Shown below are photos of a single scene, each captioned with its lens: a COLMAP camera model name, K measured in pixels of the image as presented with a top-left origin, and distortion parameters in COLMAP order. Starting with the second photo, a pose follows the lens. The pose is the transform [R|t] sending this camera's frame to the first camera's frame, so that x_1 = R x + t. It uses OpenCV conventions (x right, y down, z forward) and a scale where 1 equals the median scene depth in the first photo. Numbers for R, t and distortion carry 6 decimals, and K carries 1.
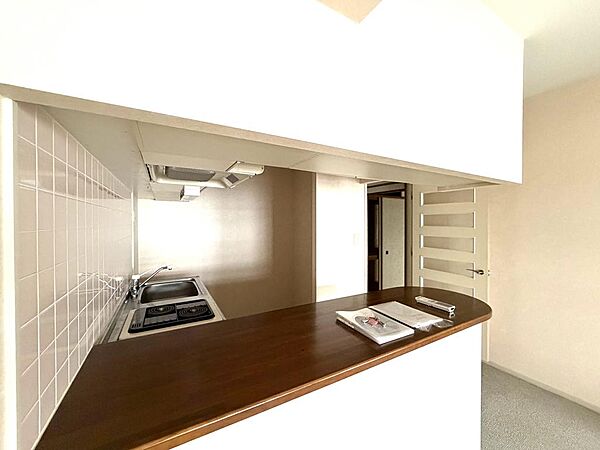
lens RADIAL K [[239.0, 0, 295.9], [0, 239.0, 223.6], [0, 0, 1]] dist [0.001172, -0.000101]
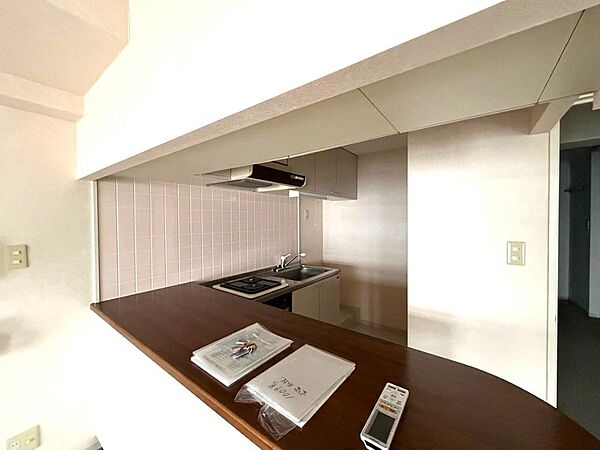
lens RADIAL K [[239.0, 0, 295.9], [0, 239.0, 223.6], [0, 0, 1]] dist [0.001172, -0.000101]
pose [[0.408464, 0.017257, -0.912611, 0.918118], [-0.002997, 0.999841, 0.017565, -0.003644], [0.912770, -0.004439, 0.408451, 0.710193]]
